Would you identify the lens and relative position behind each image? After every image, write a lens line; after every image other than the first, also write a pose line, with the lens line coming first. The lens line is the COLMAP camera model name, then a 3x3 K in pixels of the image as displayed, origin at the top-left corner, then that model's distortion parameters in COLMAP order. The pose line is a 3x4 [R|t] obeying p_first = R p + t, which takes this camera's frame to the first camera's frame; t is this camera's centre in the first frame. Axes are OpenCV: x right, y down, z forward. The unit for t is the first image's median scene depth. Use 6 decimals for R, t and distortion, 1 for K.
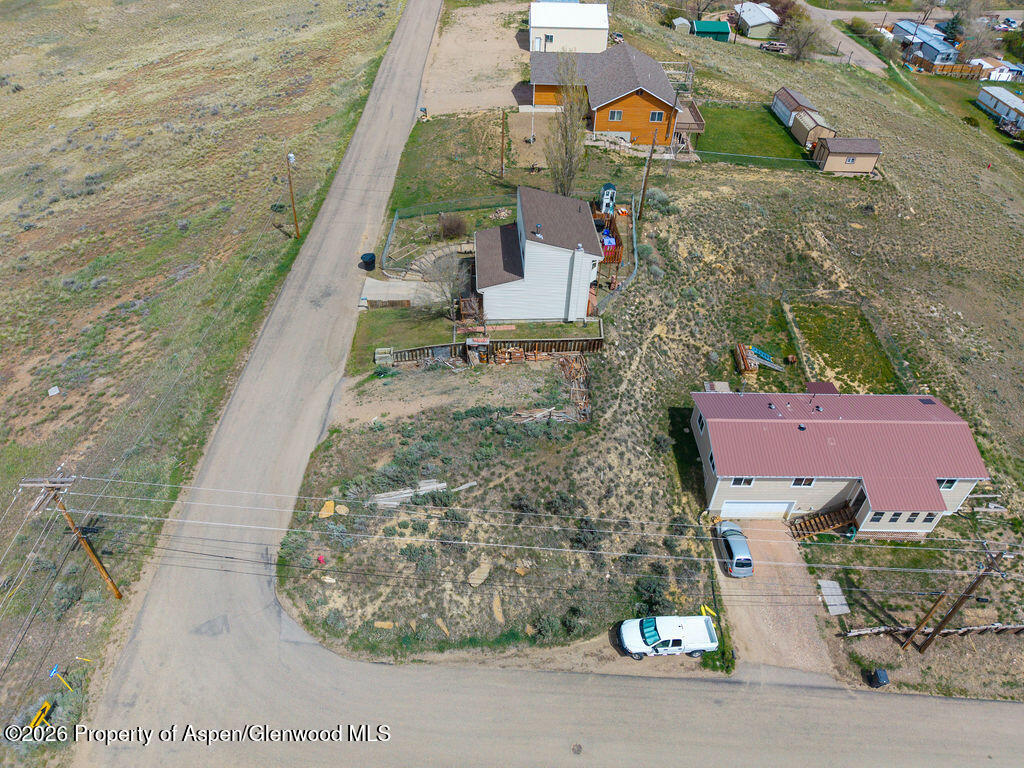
lens RADIAL K [[683.0, 0, 507.5], [0, 683.0, 383.7], [0, 0, 1]] dist [0.014055, -0.010419]
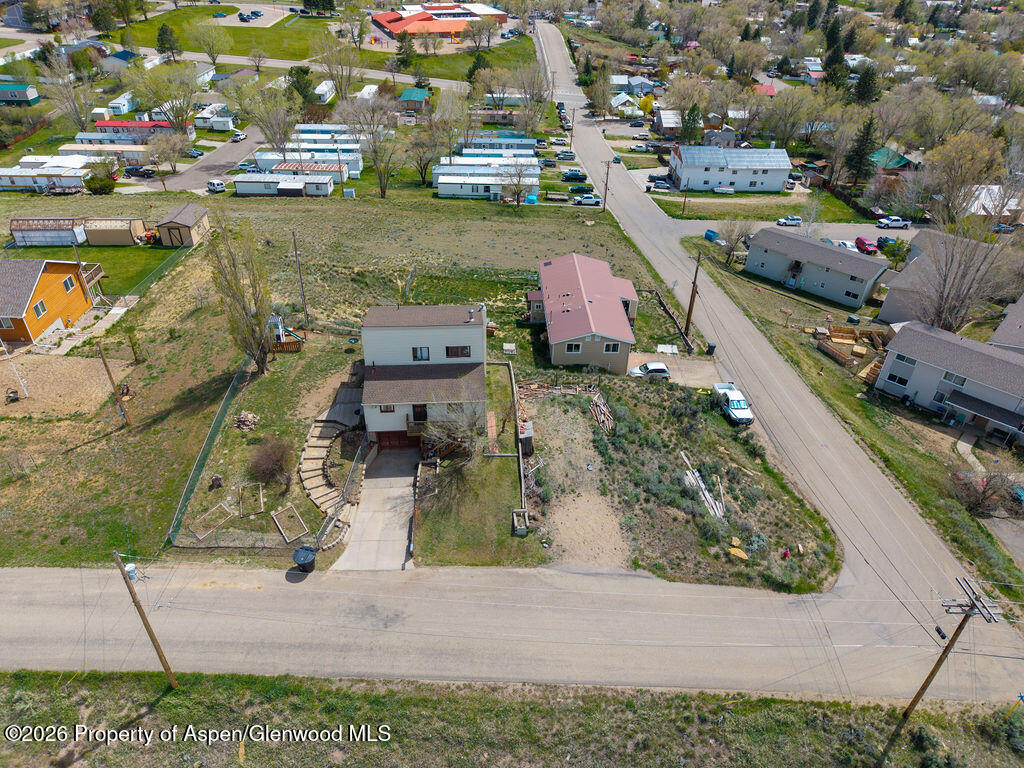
lens RADIAL K [[683.0, 0, 507.5], [0, 683.0, 383.7], [0, 0, 1]] dist [0.014055, -0.010419]
pose [[-0.025777, -0.585872, 0.809993, -0.665030], [0.649623, 0.606040, 0.459026, -0.474616], [-0.759819, 0.538023, 0.364974, 0.527162]]
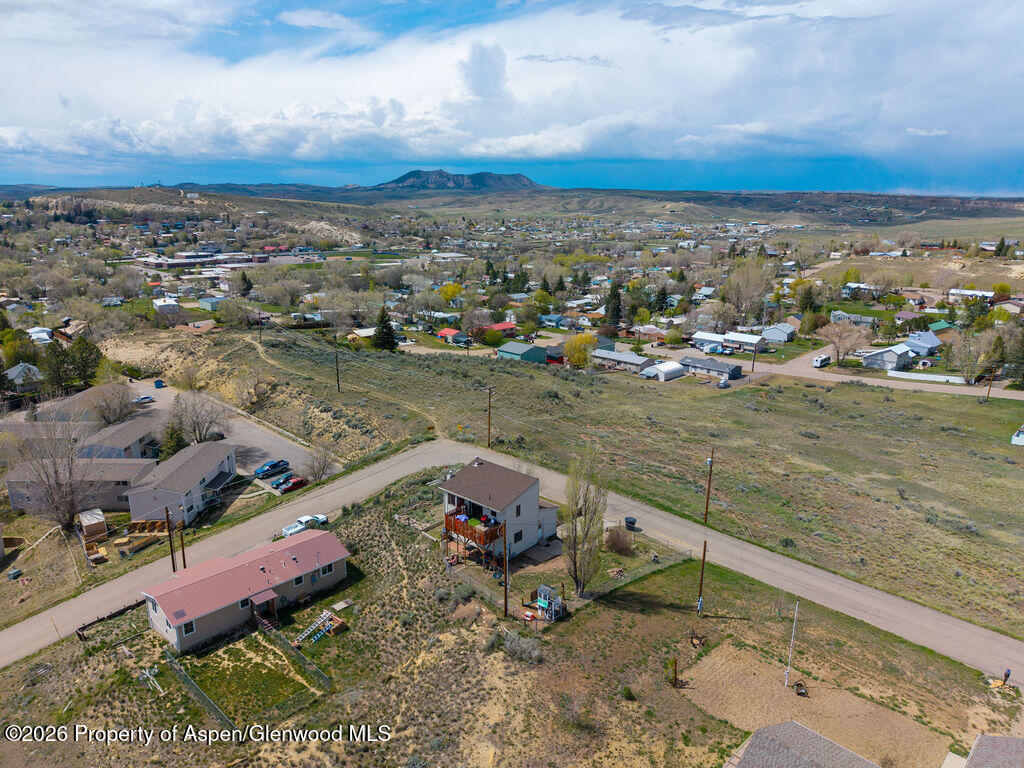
lens RADIAL K [[687.6, 0, 512.0], [0, 687.6, 384.0], [0, 0, 1]] dist [0.006918, 0.000058]
pose [[-0.698869, 0.161138, -0.696862, 0.803184], [-0.491120, 0.600197, 0.631320, -1.045130], [0.519984, 0.783453, -0.340321, 1.142487]]
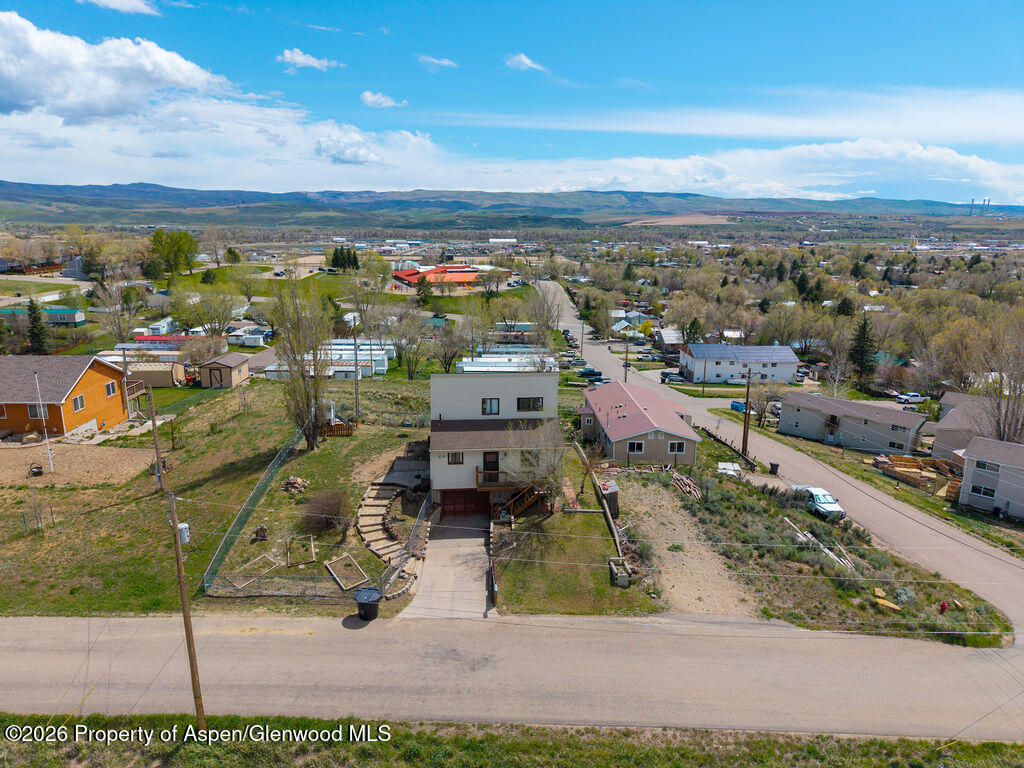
lens RADIAL K [[683.0, 0, 507.5], [0, 683.0, 383.7], [0, 0, 1]] dist [0.014055, -0.010419]
pose [[-0.034243, -0.257471, 0.965679, -0.707426], [0.657876, 0.721572, 0.215715, -0.359566], [-0.752347, 0.642684, 0.144675, 0.743533]]
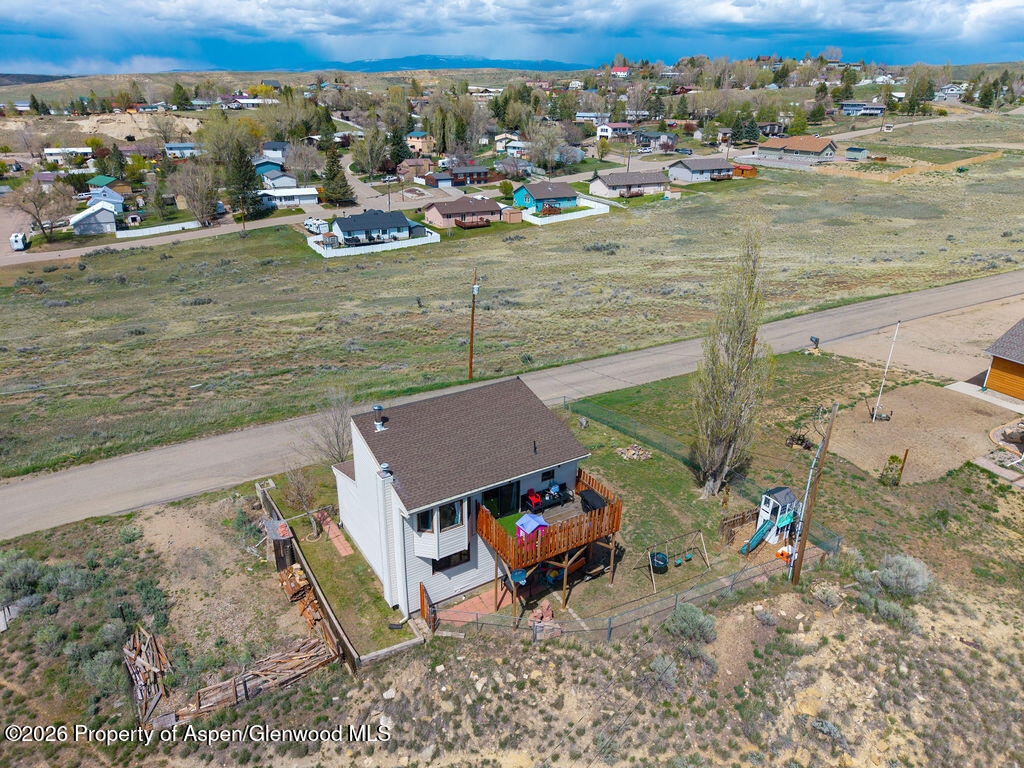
lens RADIAL K [[687.6, 0, 512.0], [0, 687.6, 384.0], [0, 0, 1]] dist [0.006918, 0.000058]
pose [[0.485001, 0.333709, -0.808339, 0.459930], [-0.583085, 0.812282, -0.014513, -0.247660], [0.651756, 0.478369, 0.588538, 0.579962]]
